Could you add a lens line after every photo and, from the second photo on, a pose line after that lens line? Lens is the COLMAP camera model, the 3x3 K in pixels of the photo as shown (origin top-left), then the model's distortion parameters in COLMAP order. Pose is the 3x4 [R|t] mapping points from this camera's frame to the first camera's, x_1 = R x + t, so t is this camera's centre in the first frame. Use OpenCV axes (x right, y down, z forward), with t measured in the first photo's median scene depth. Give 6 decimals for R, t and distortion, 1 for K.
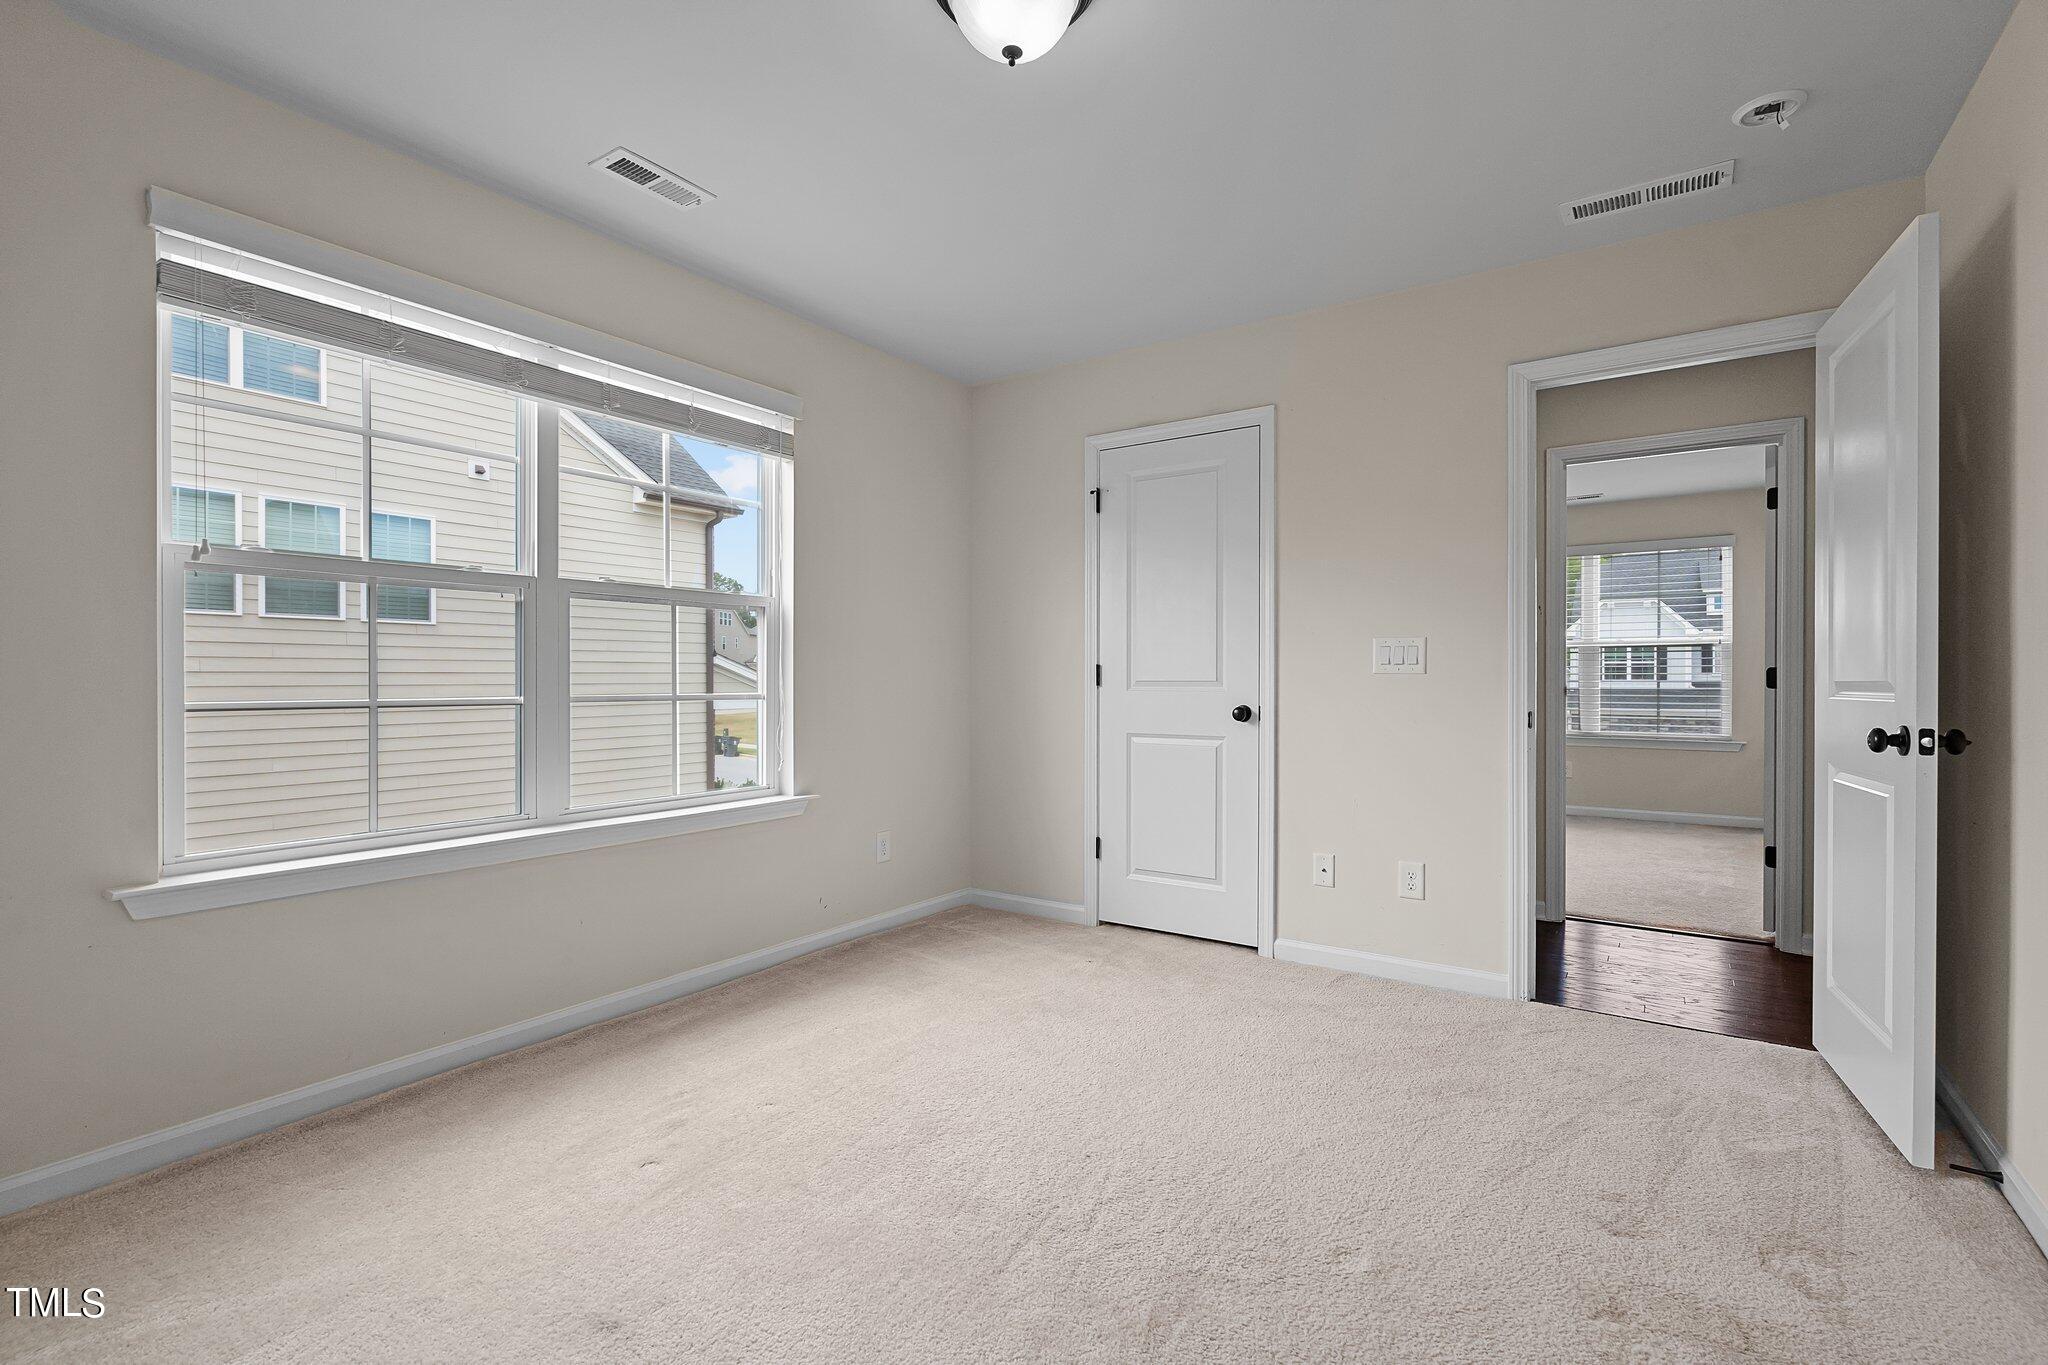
lens RADIAL K [[933.9, 0, 1027.1], [0, 933.9, 685.2], [0, 0, 1]] dist [-0.009438, 0.004640]
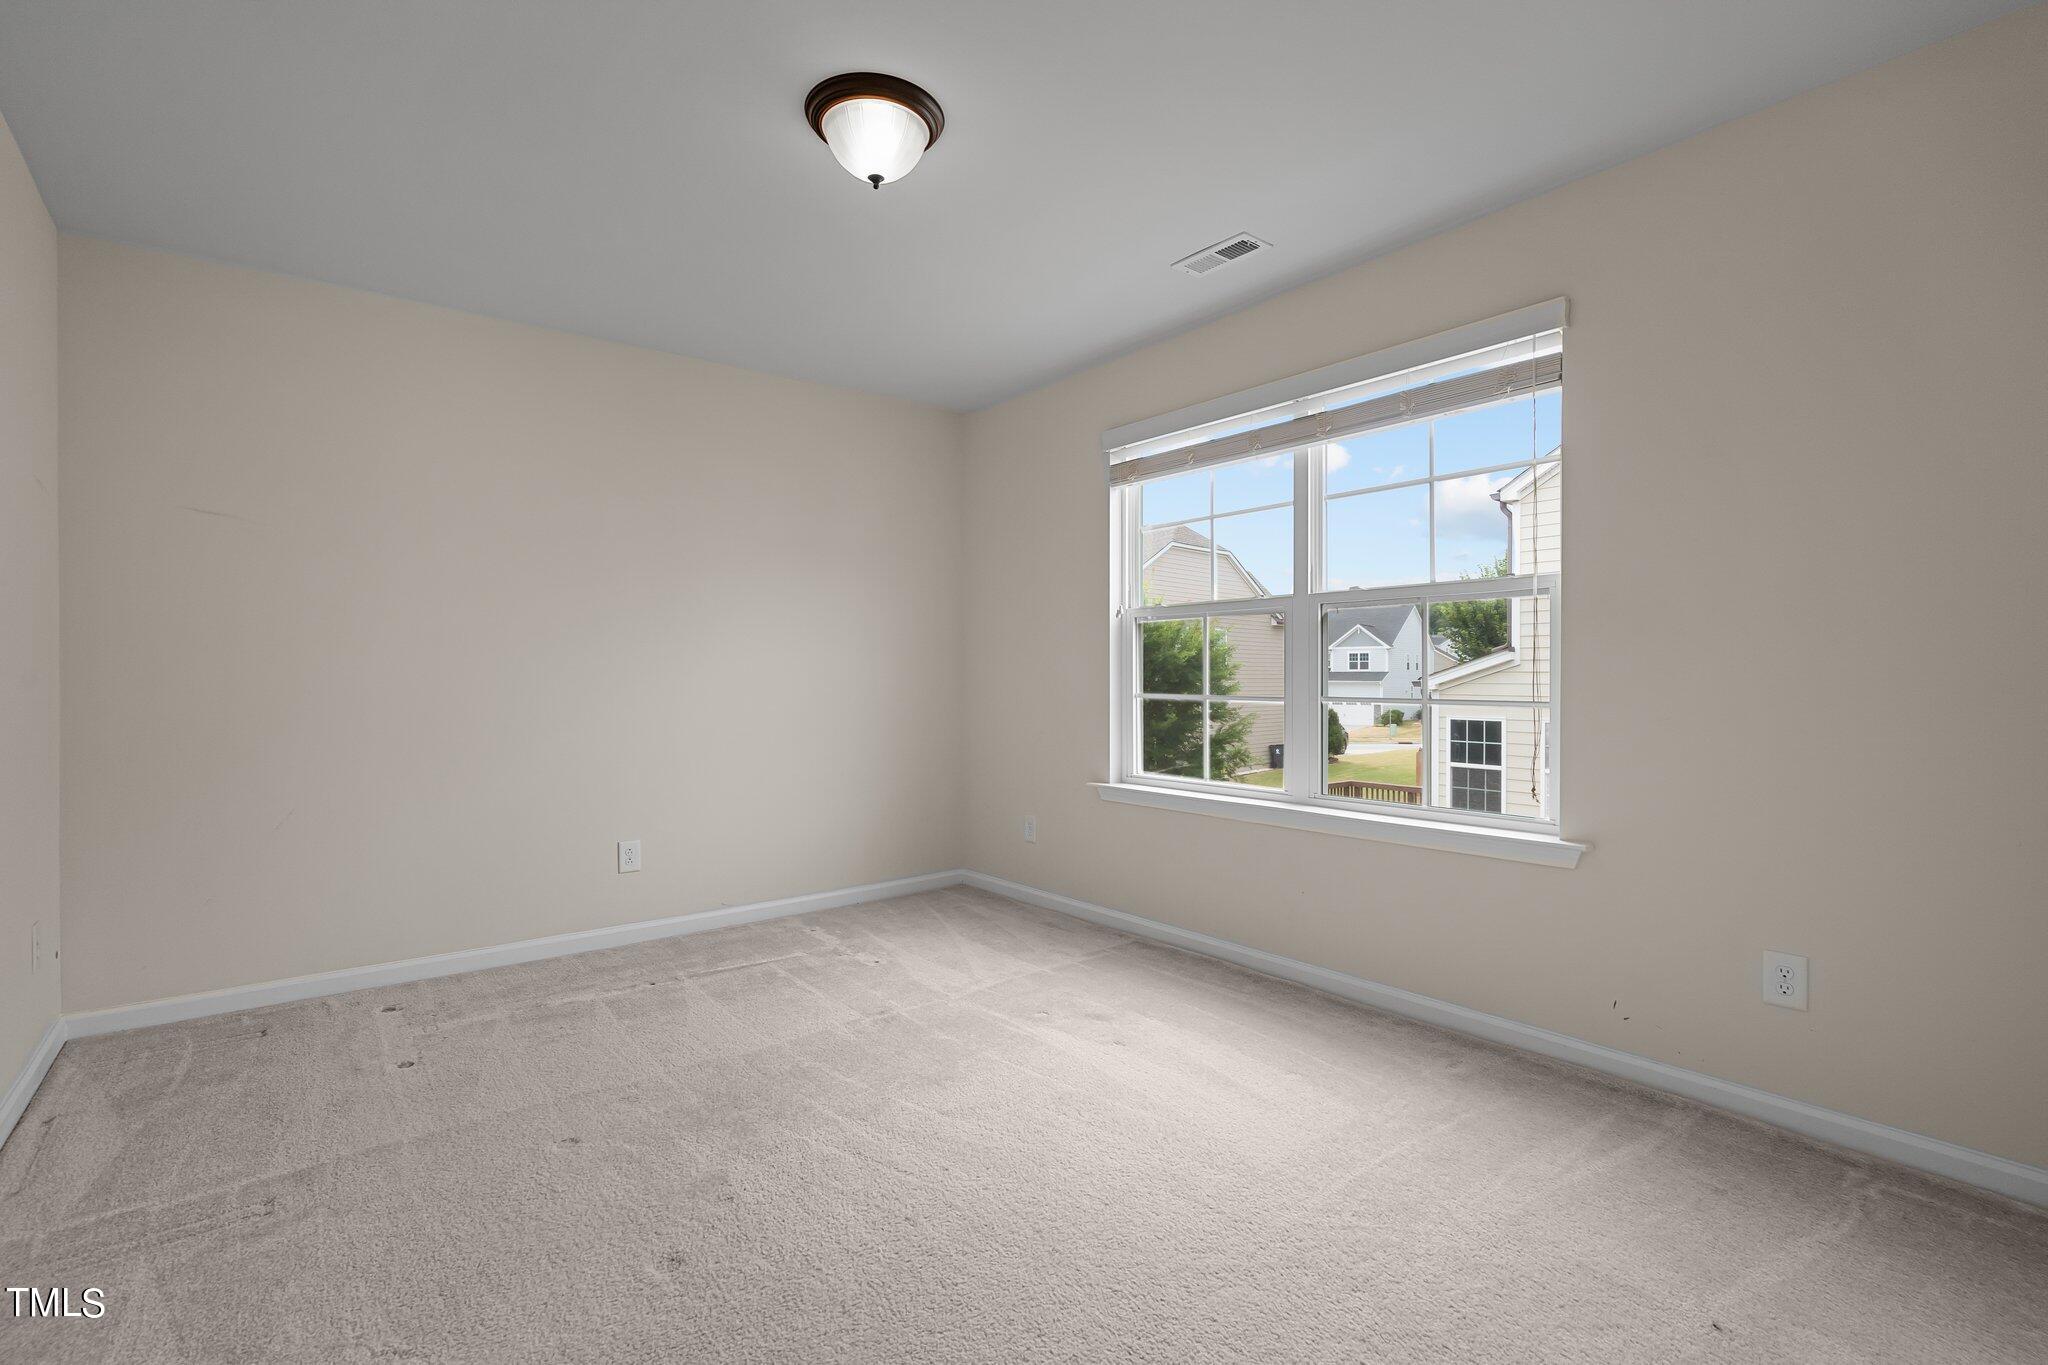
lens RADIAL K [[933.9, 0, 1027.6], [0, 933.9, 675.5], [0, 0, 1]] dist [-0.009438, 0.004640]
pose [[-0.287704, 0.003656, -0.957713, 0.724080], [-0.003741, 0.999981, 0.004941, -0.018121], [0.957712, 0.005005, -0.287684, 1.007352]]
